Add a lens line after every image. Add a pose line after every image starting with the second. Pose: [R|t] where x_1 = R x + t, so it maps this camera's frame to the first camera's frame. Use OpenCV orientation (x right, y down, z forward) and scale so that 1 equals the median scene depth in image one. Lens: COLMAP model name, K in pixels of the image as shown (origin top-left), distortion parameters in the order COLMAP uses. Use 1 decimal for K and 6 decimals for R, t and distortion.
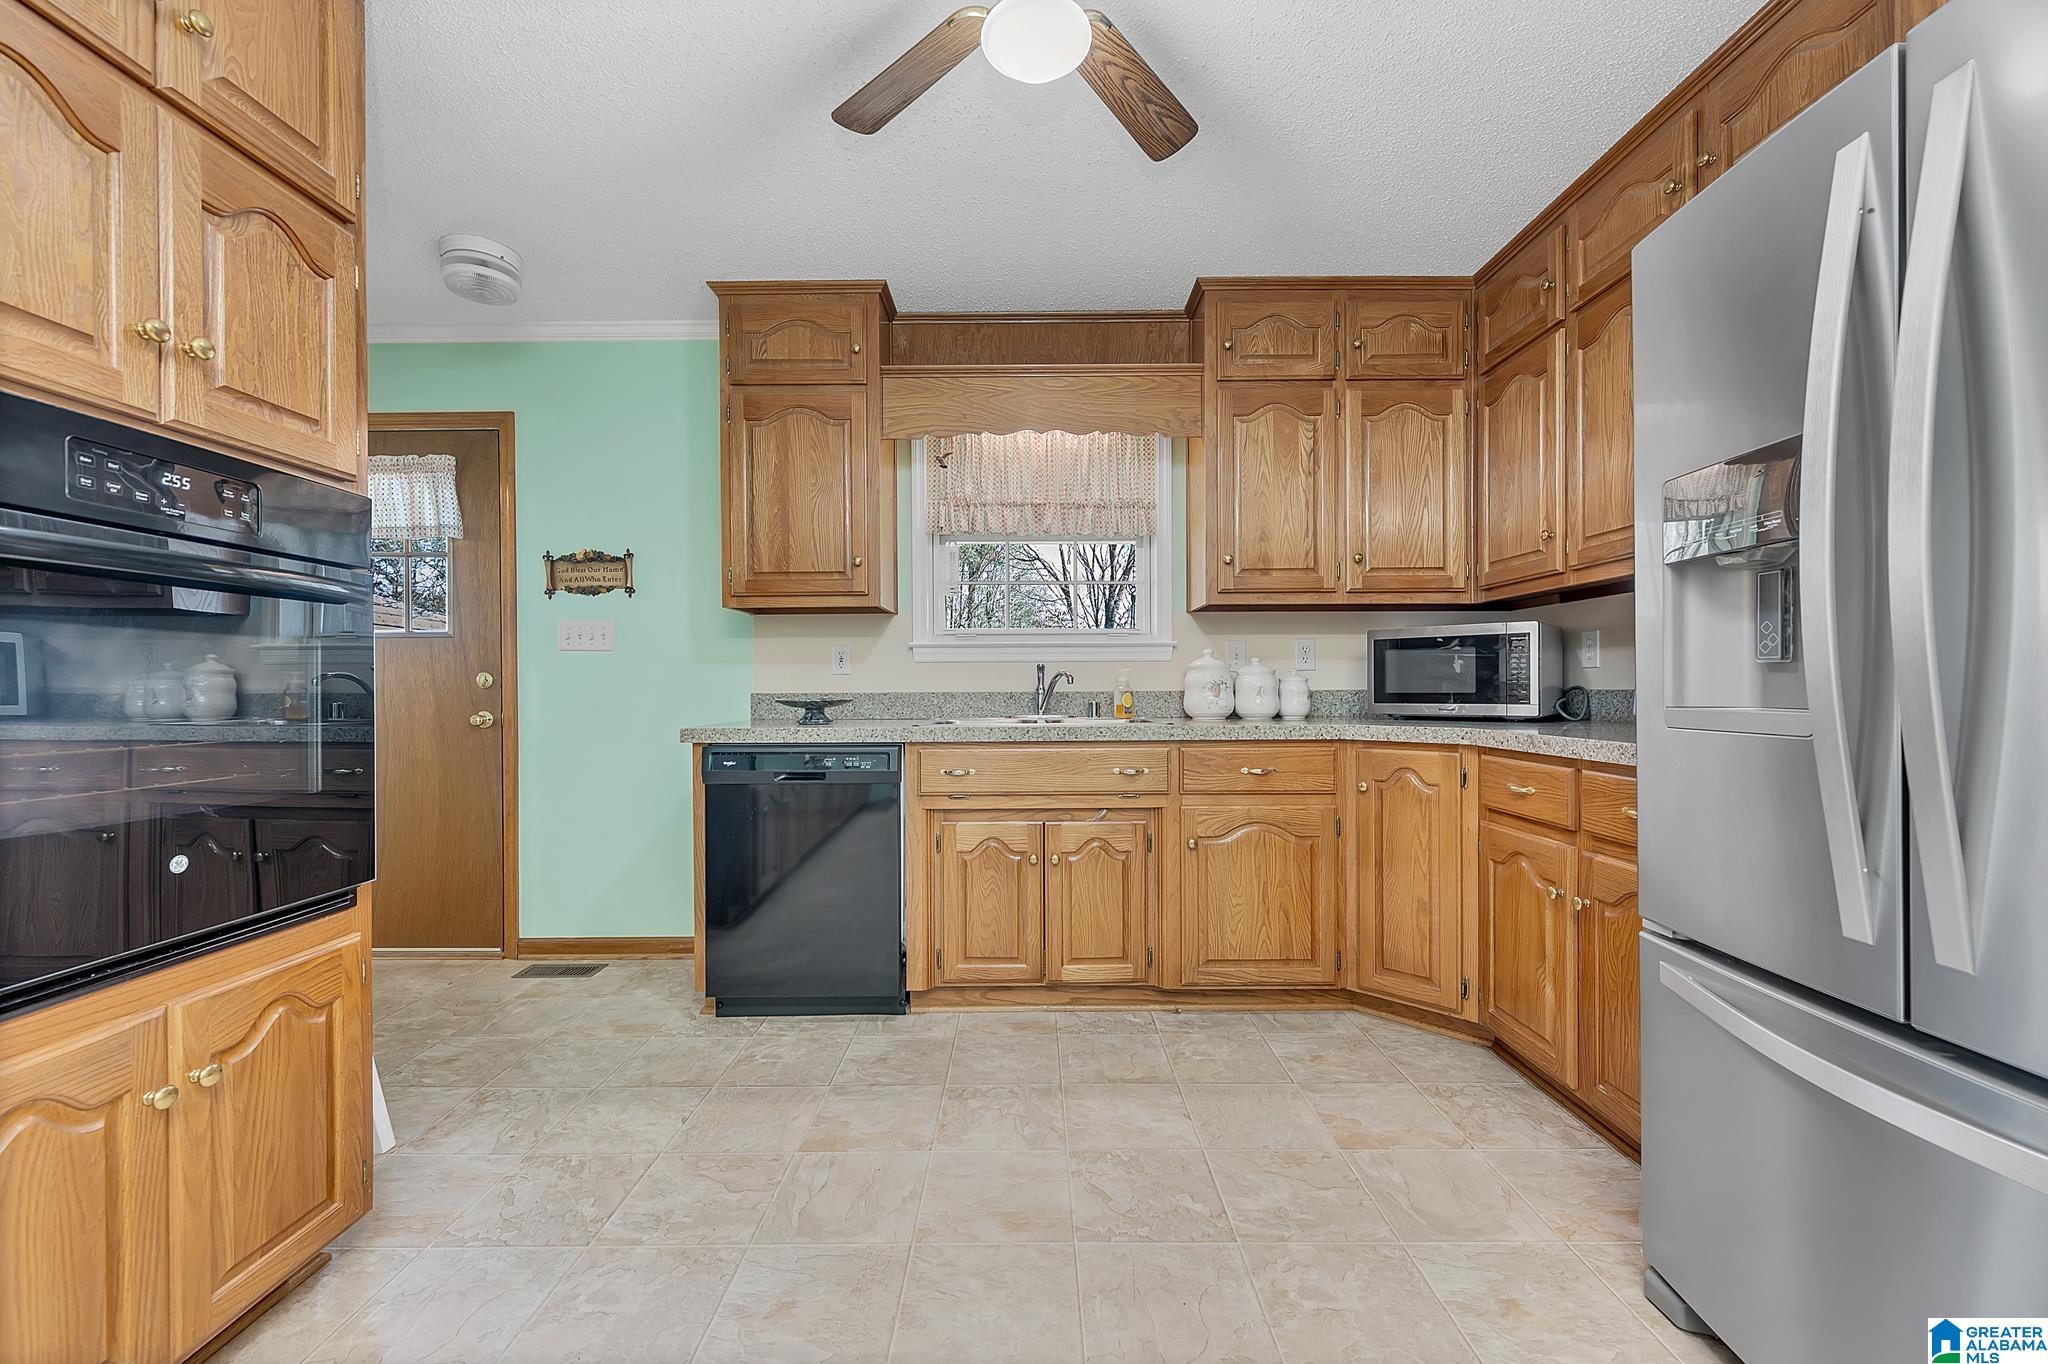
lens RADIAL K [[812.8, 0, 1023.2], [0, 812.8, 692.2], [0, 0, 1]] dist [0.000277, -0.000099]
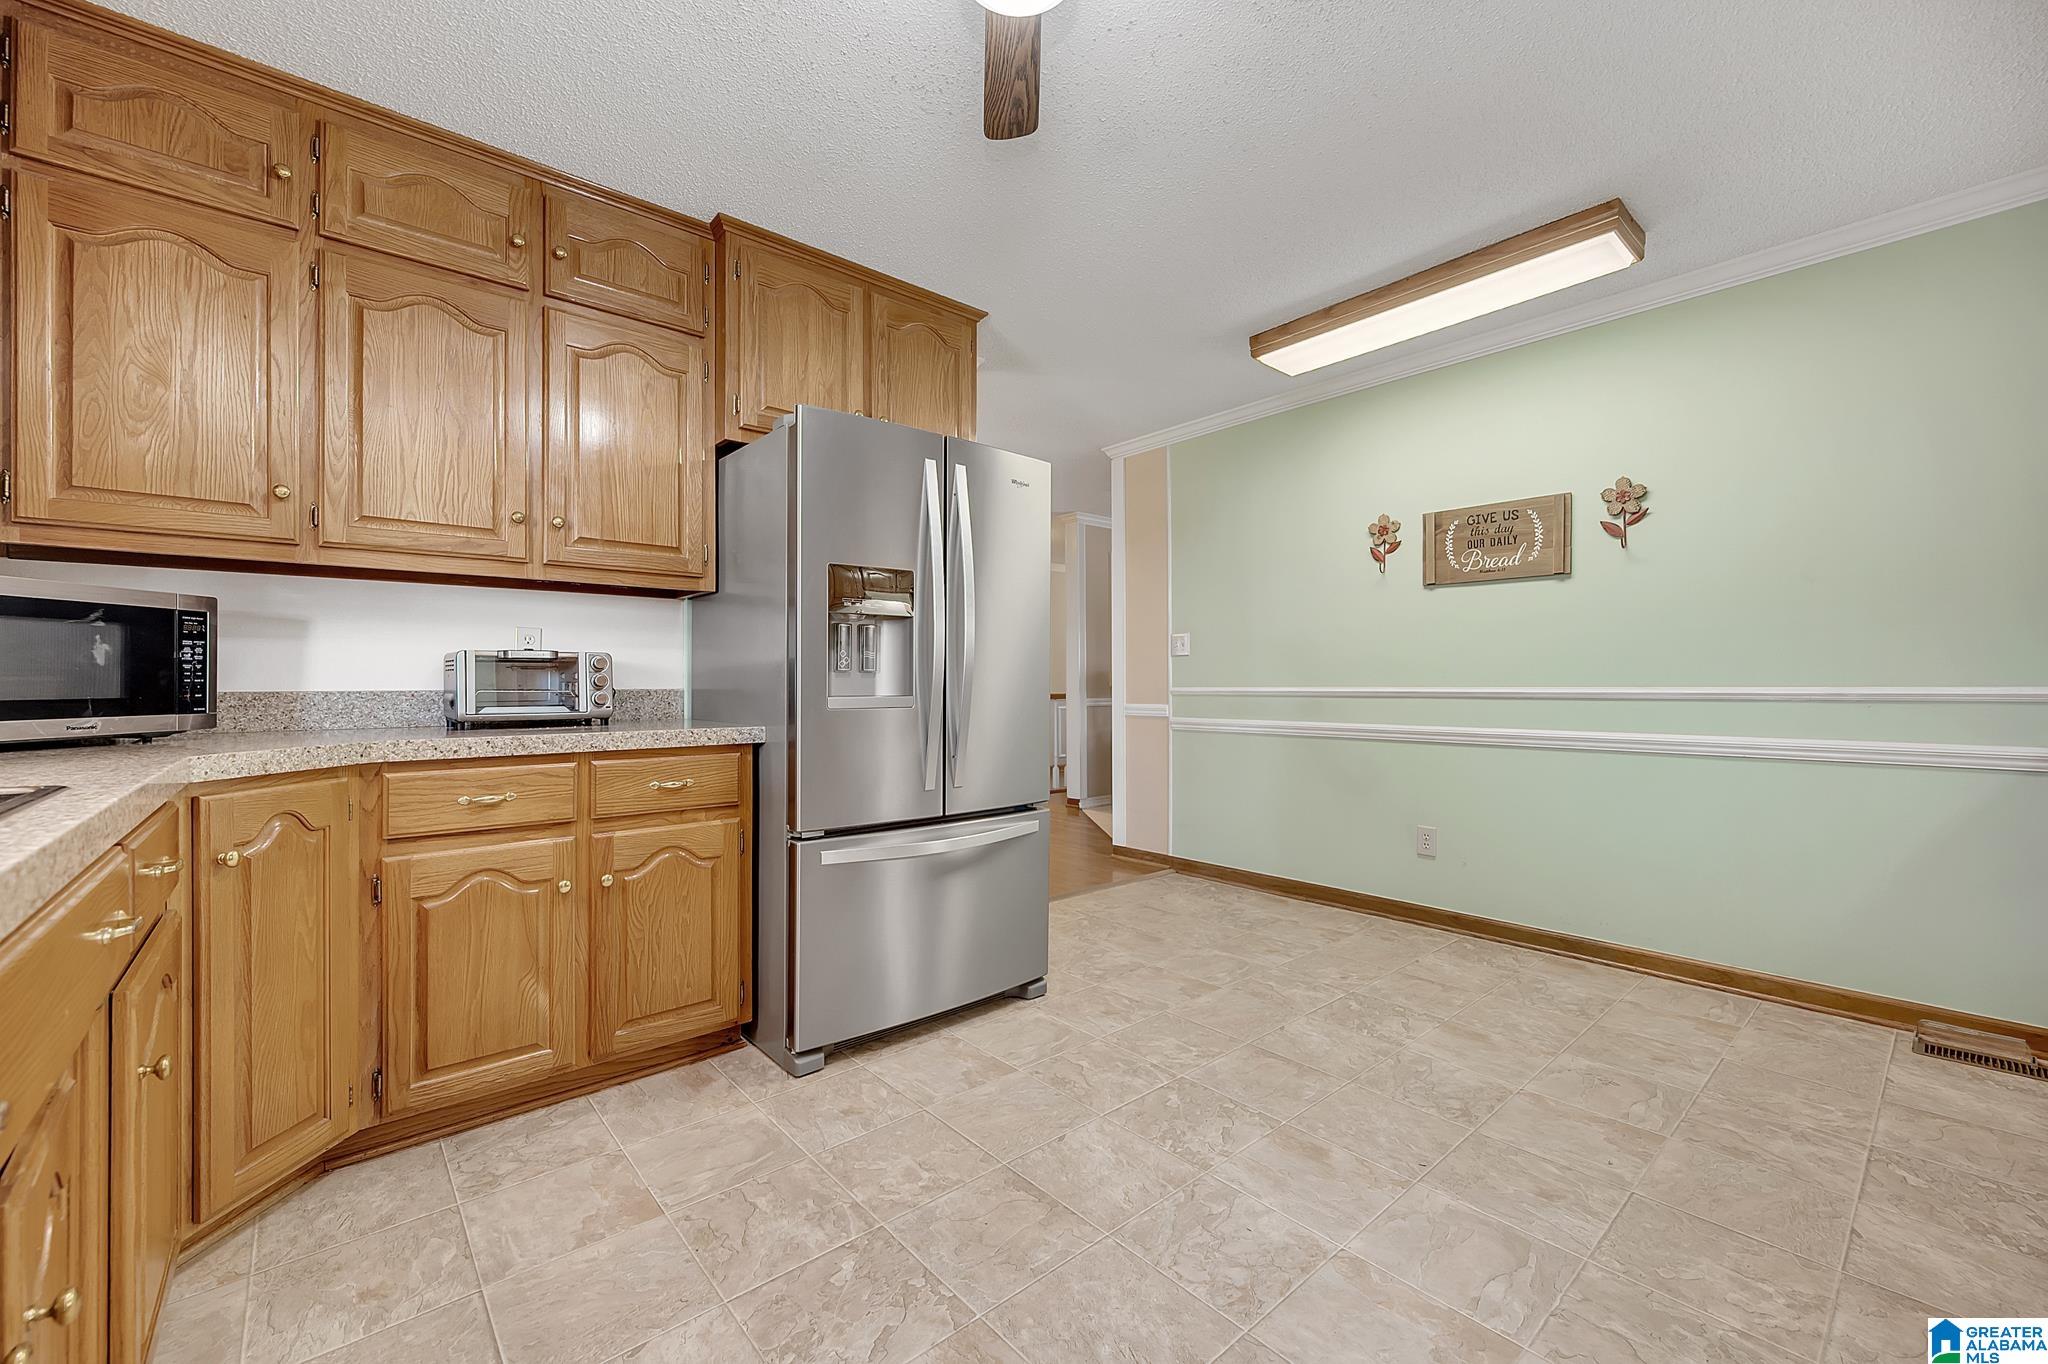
lens RADIAL K [[823.5, 0, 1024.0], [0, 823.5, 682.0], [0, 0, 1]] dist [-0.000078, -0.000062]
pose [[-0.658161, 0.007220, 0.752843, -0.376978], [0.010508, 0.999945, -0.000404, -0.004128], [-0.752804, 0.007645, -0.658200, 0.906644]]
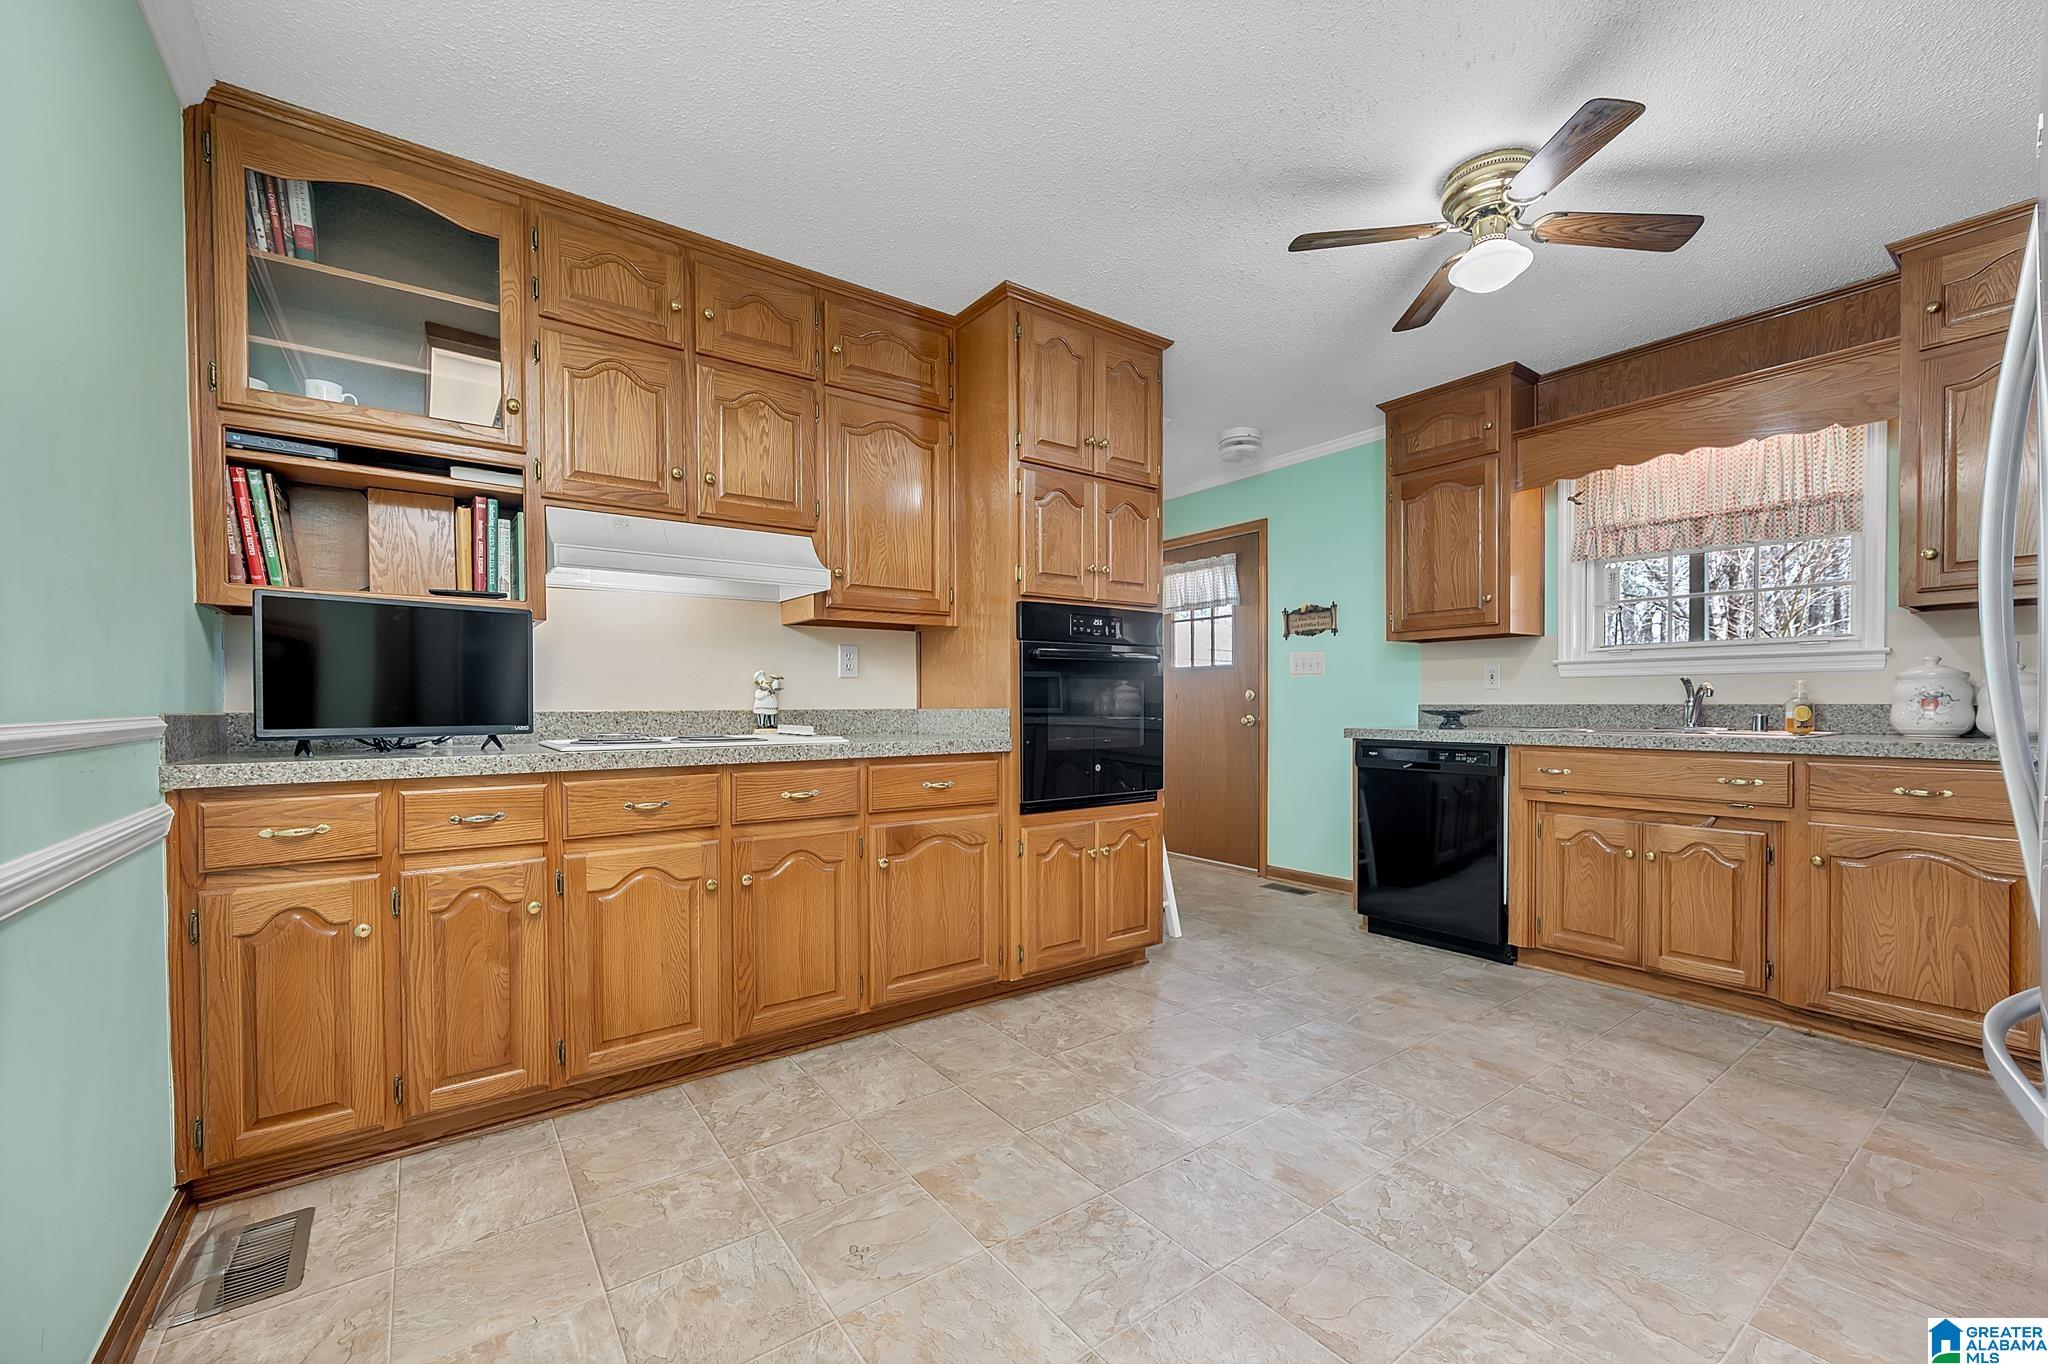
lens RADIAL K [[819.7, 0, 1028.2], [0, 819.7, 714.8], [0, 0, 1]] dist [0.000739, 0.000229]
pose [[0.597132, 0.015171, -0.801999, 0.412064], [-0.004181, 0.999866, 0.015801, -0.000197], [0.802132, -0.006081, 0.597116, -0.330729]]
